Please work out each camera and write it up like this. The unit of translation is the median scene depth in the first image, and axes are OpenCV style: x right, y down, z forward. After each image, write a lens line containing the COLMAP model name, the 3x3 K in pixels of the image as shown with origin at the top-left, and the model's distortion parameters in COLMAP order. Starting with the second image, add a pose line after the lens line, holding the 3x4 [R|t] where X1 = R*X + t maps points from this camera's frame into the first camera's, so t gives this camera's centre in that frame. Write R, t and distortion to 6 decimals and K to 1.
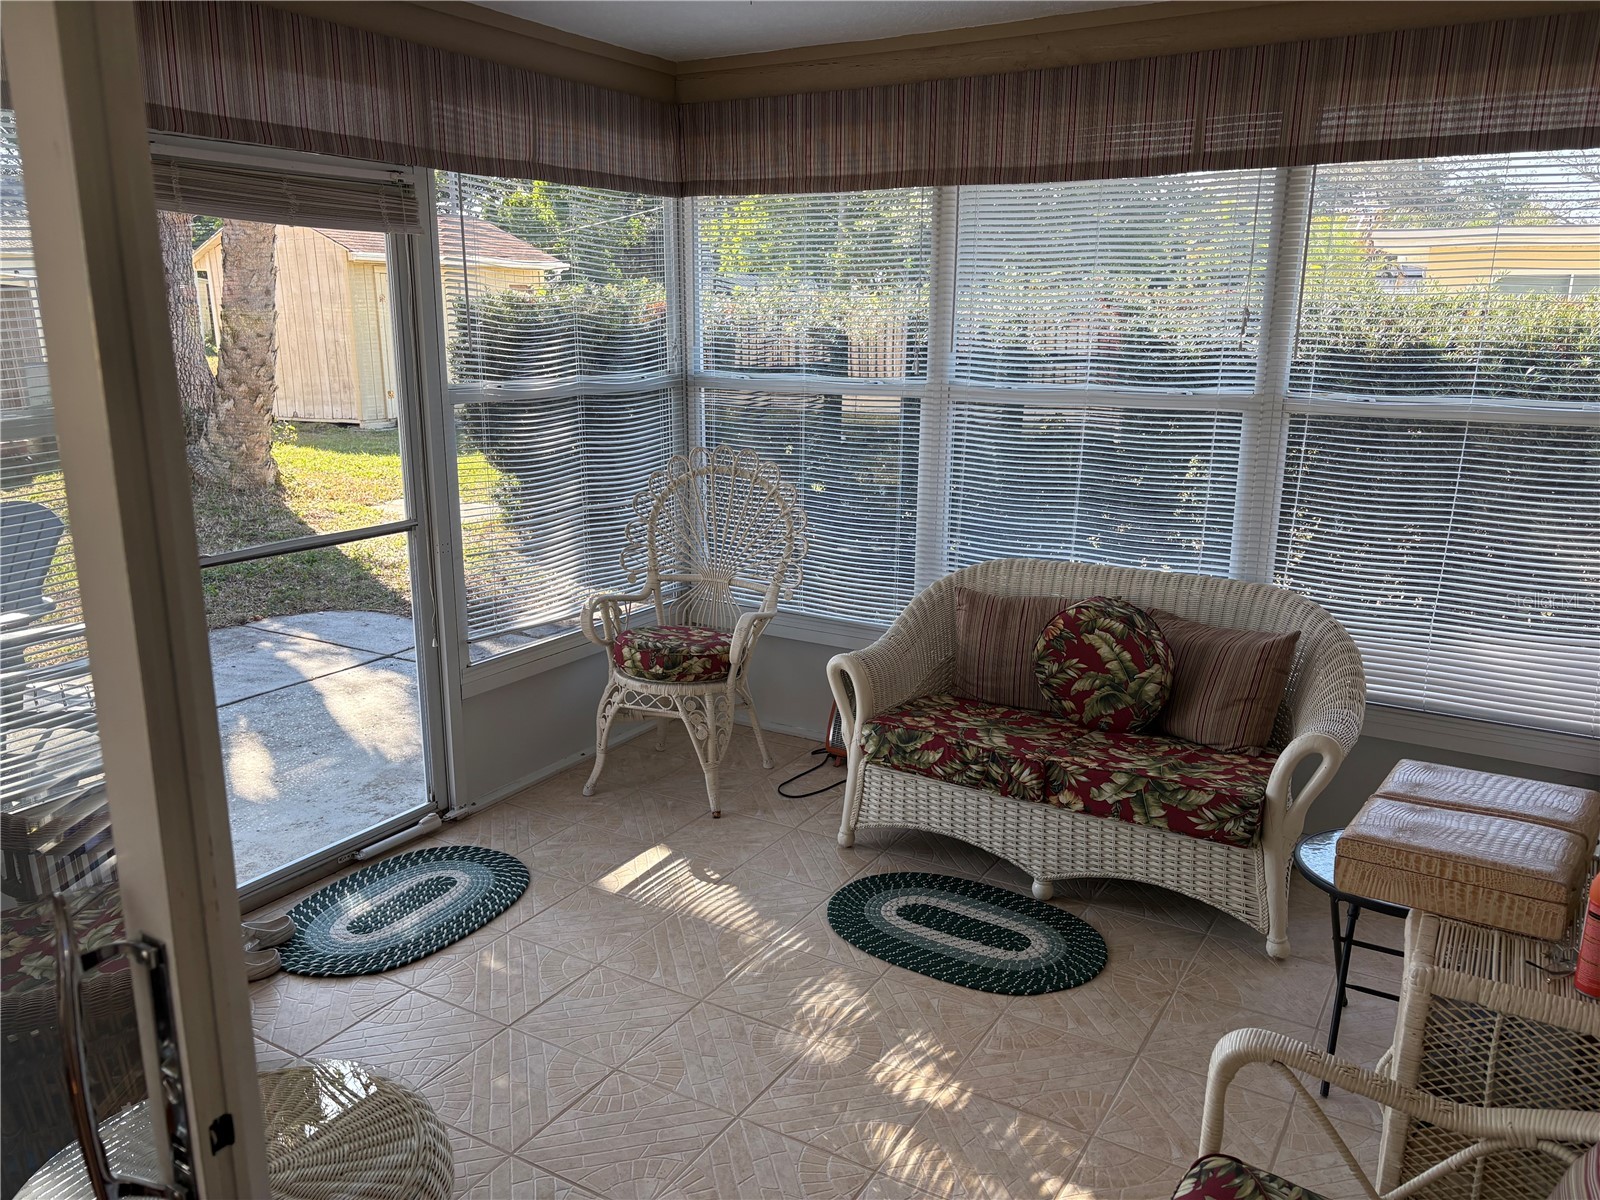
lens RADIAL K [[1208.0, 0, 807.9], [0, 1208.0, 593.9], [0, 0, 1]] dist [0.045588, -0.049098]
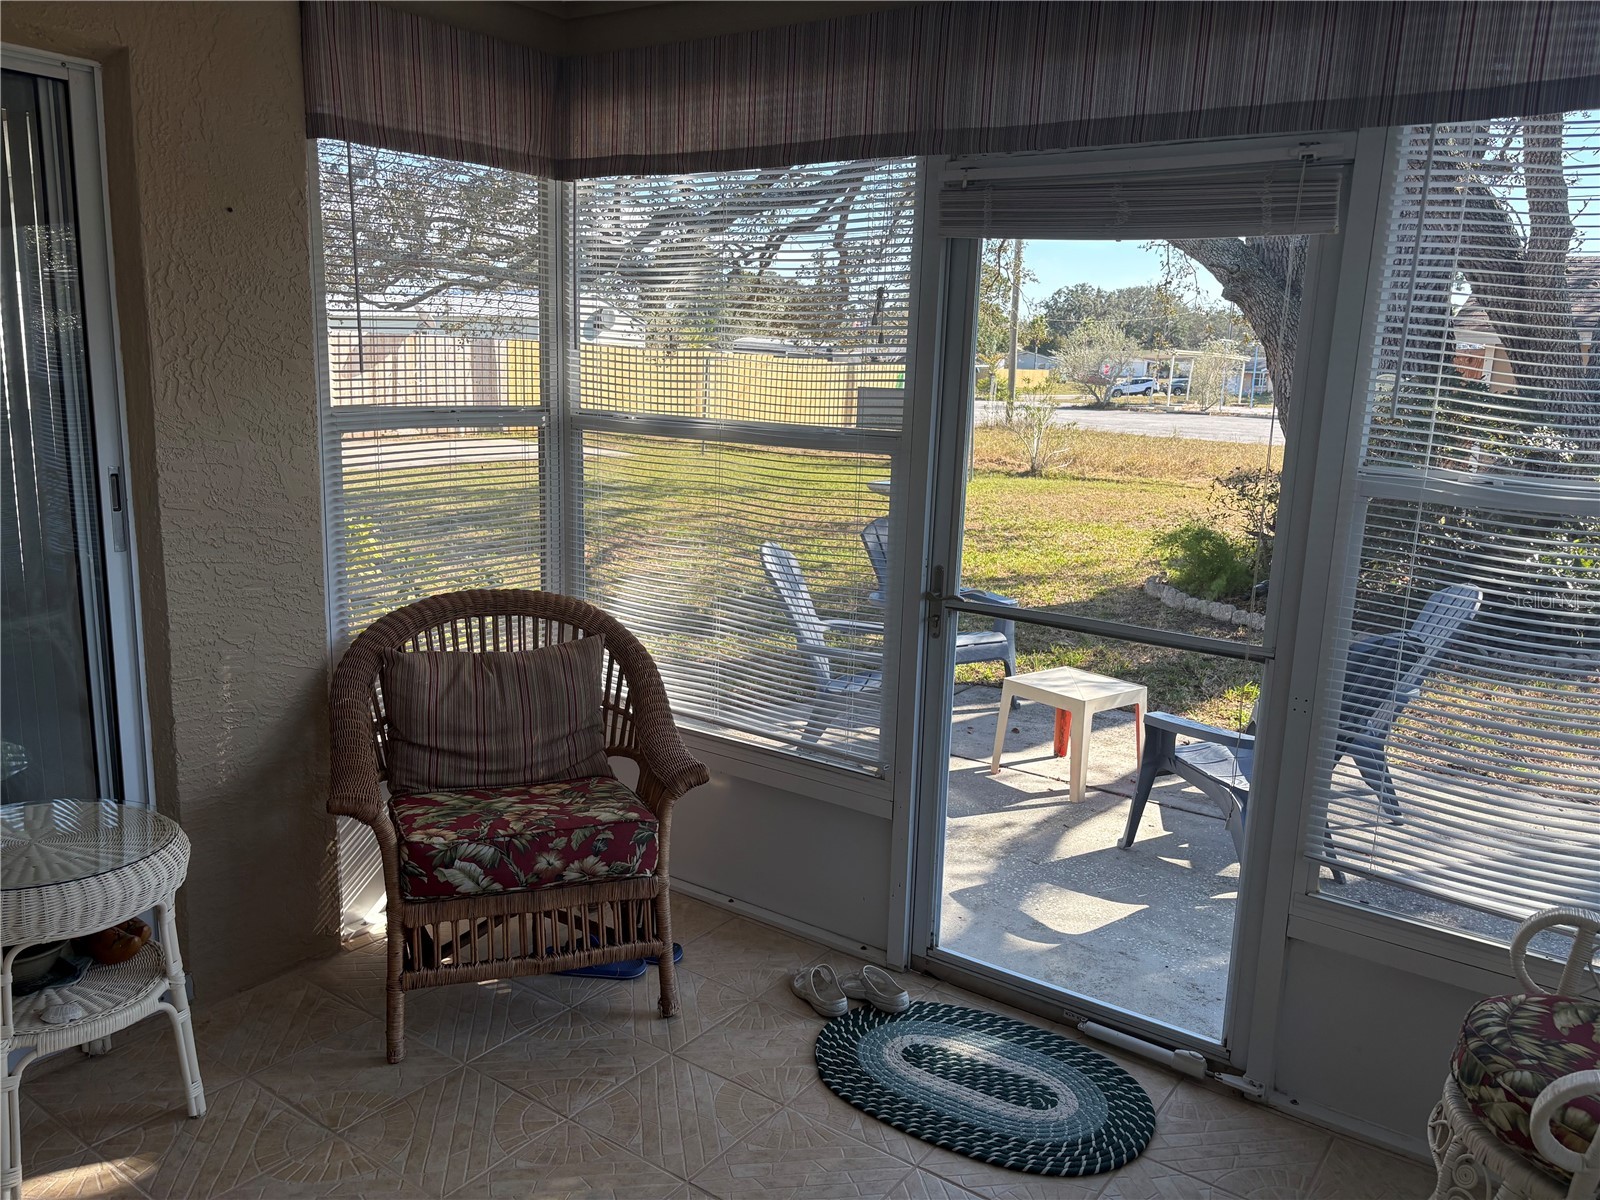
lens RADIAL K [[1208.0, 0, 811.1], [0, 1208.0, 598.8], [0, 0, 1]] dist [0.045588, -0.049098]
pose [[-0.060594, 0.175403, -0.982630, 0.391331], [-0.275059, 0.943390, 0.185360, -0.153129], [0.959516, 0.281513, -0.008917, 0.793776]]
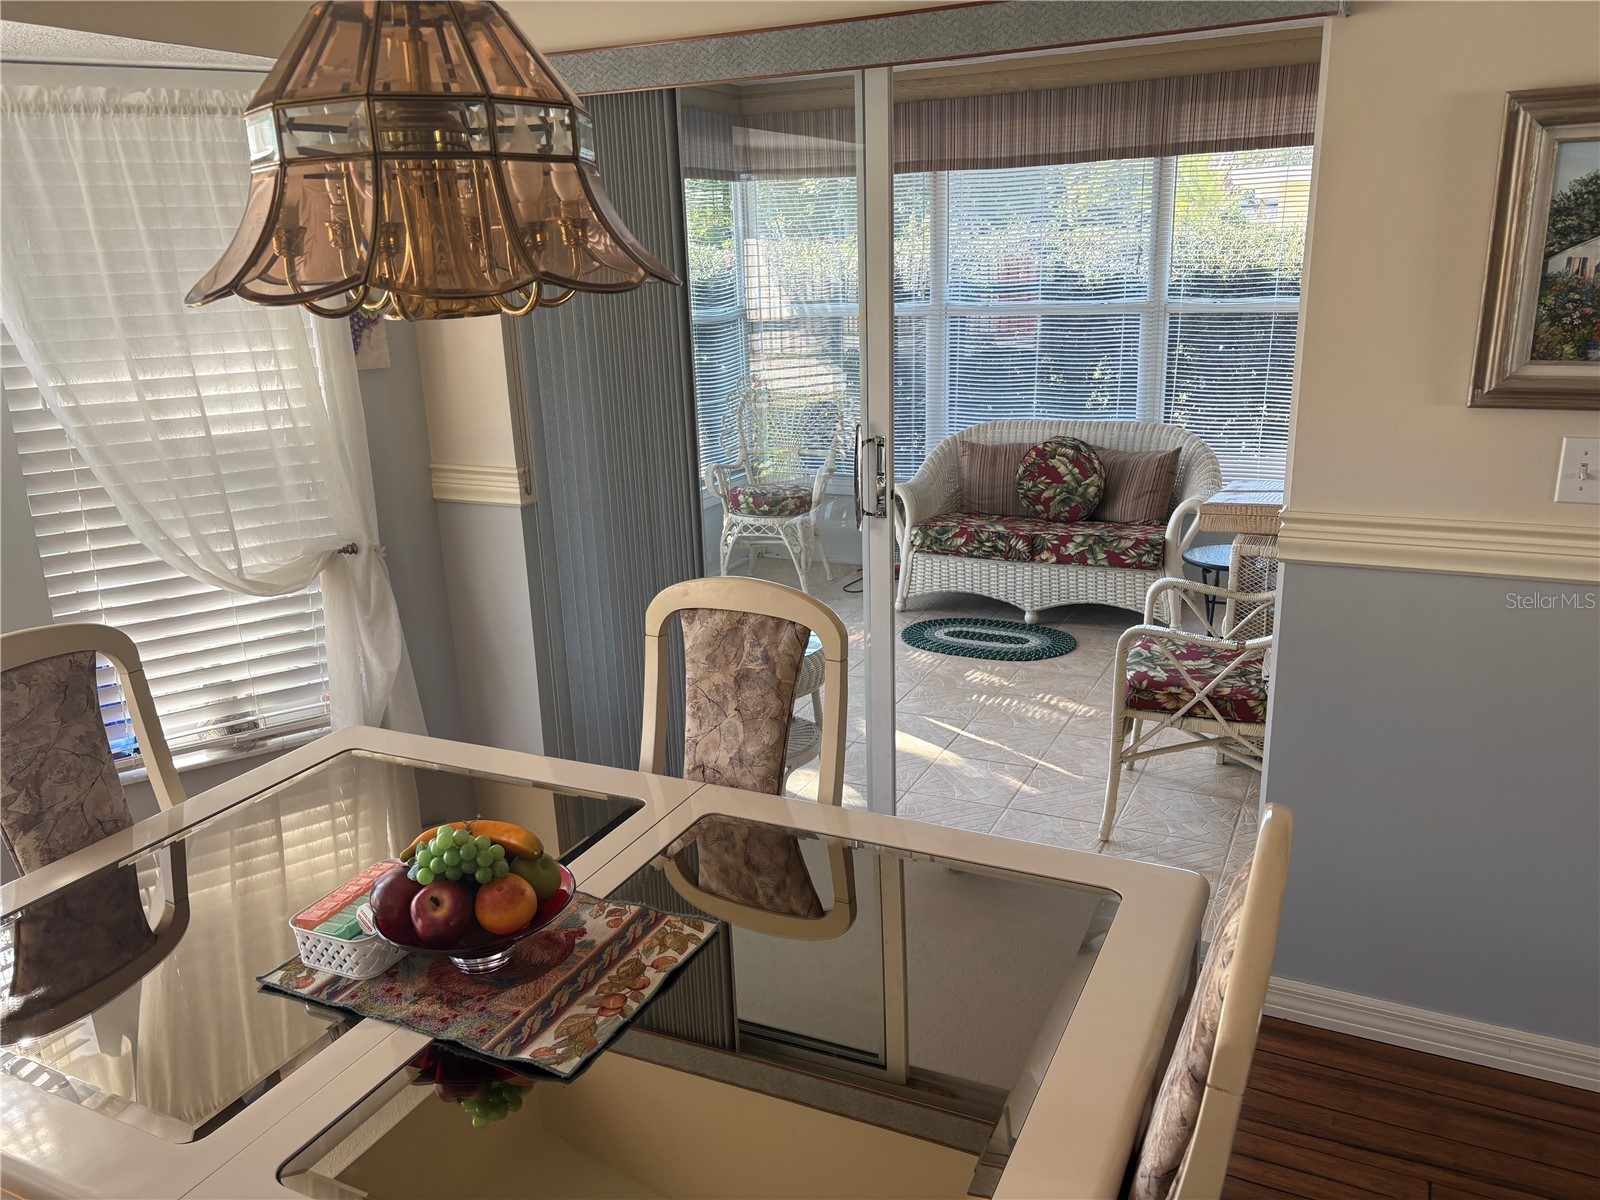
lens RADIAL K [[1208.0, 0, 806.7], [0, 1208.0, 604.0], [0, 0, 1]] dist [0.045588, -0.049098]
pose [[0.995118, -0.063403, 0.075628, -0.219270], [0.059624, 0.996906, 0.051229, 0.122268], [-0.078642, -0.046469, 0.995819, -0.561359]]
